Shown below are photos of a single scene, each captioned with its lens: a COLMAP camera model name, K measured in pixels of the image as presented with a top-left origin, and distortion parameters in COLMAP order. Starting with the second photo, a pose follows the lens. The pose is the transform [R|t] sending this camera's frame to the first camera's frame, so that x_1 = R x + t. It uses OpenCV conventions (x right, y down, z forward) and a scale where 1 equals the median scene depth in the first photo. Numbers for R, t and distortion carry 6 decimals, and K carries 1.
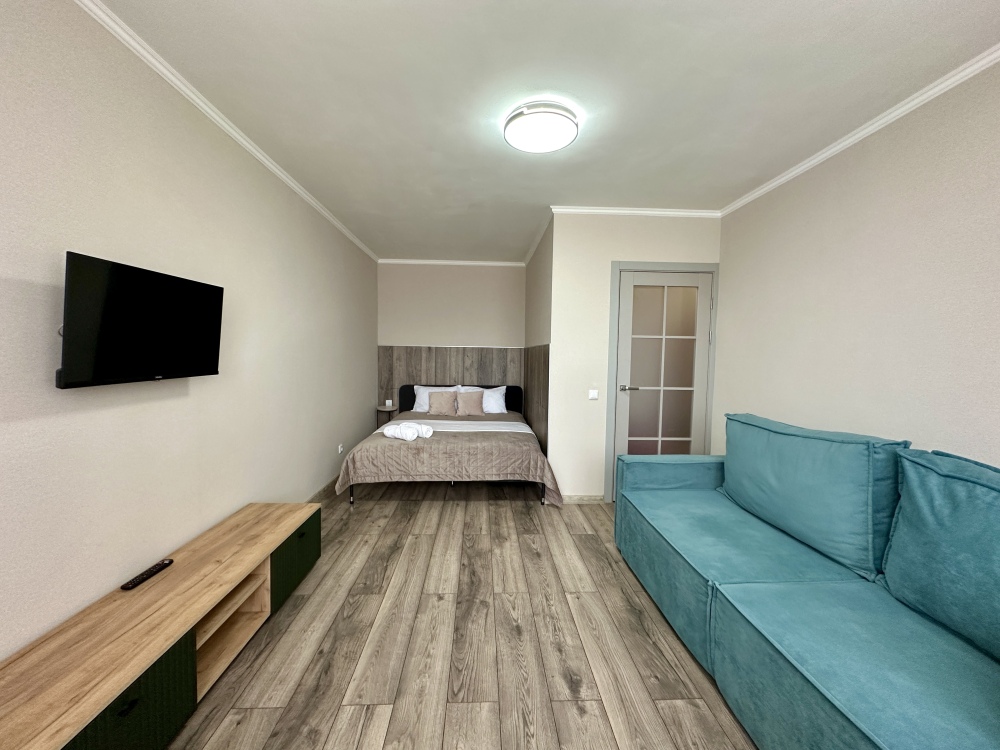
lens RADIAL K [[399.5, 0, 499.8], [0, 399.5, 374.5], [0, 0, 1]] dist [-0.003060, 0.001017]
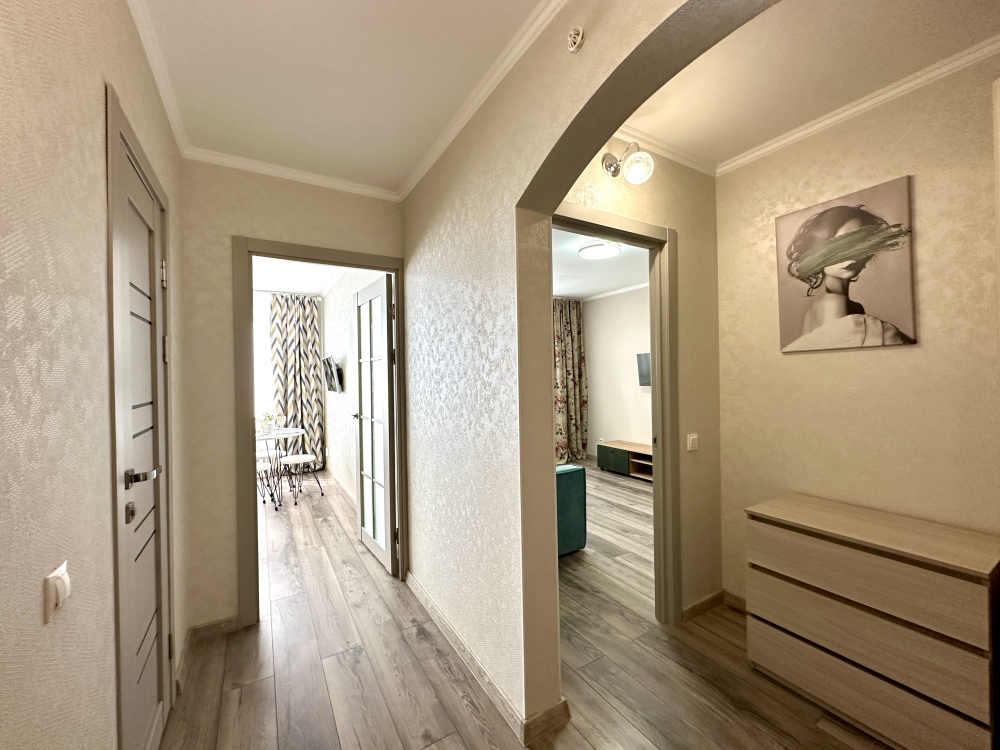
lens RADIAL K [[399.5, 0, 500.0], [0, 399.5, 369.1], [0, 0, 1]] dist [-0.003060, 0.001017]
pose [[-0.880723, -0.008532, -0.473555, 0.826131], [-0.023396, 0.999401, 0.025506, -0.079965], [0.473053, 0.033543, -0.880395, 1.480468]]
